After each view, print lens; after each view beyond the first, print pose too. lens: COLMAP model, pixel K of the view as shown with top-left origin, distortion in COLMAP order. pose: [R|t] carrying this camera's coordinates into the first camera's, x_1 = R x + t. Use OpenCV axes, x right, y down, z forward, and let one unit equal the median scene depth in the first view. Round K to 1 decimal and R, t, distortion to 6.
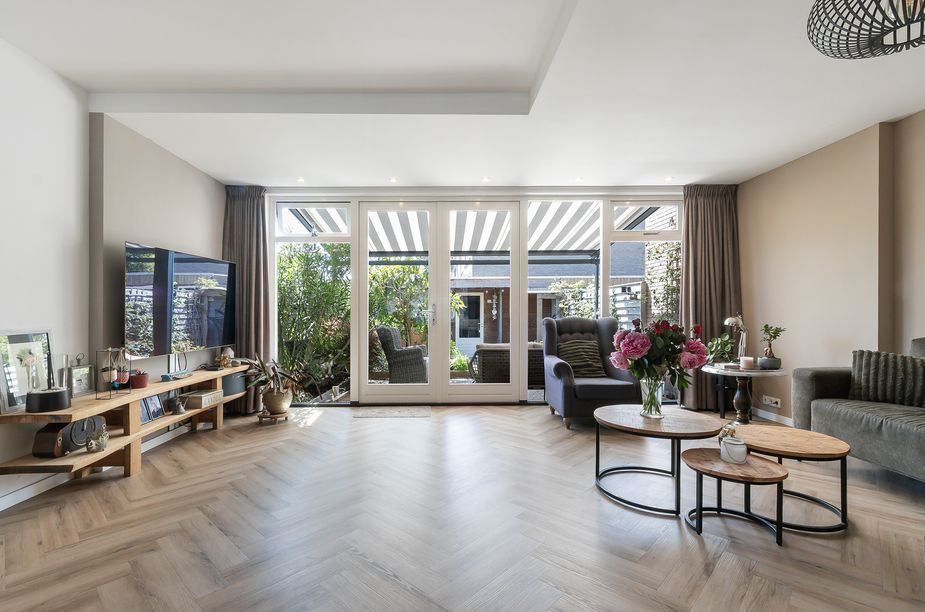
lens RADIAL K [[431.1, 0, 439.3], [0, 431.1, 305.8], [0, 0, 1]] dist [0.009880, -0.001174]
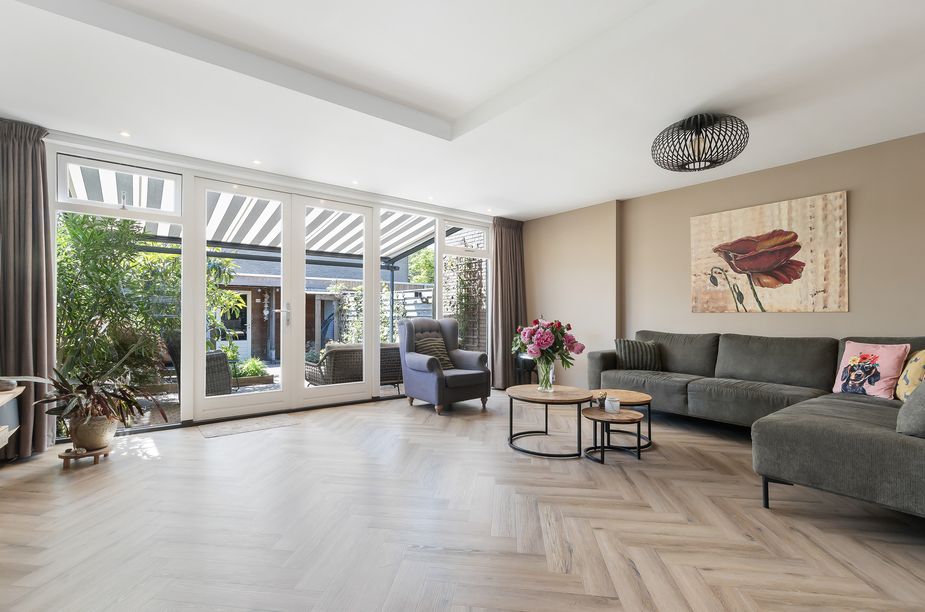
lens RADIAL K [[431.1, 0, 439.3], [0, 431.1, 305.8], [0, 0, 1]] dist [0.009880, -0.001174]
pose [[0.800556, 0.021291, 0.598880, -0.316758], [-0.020109, 0.999760, -0.008661, 0.002705], [-0.598921, -0.005109, 0.800792, 0.062381]]
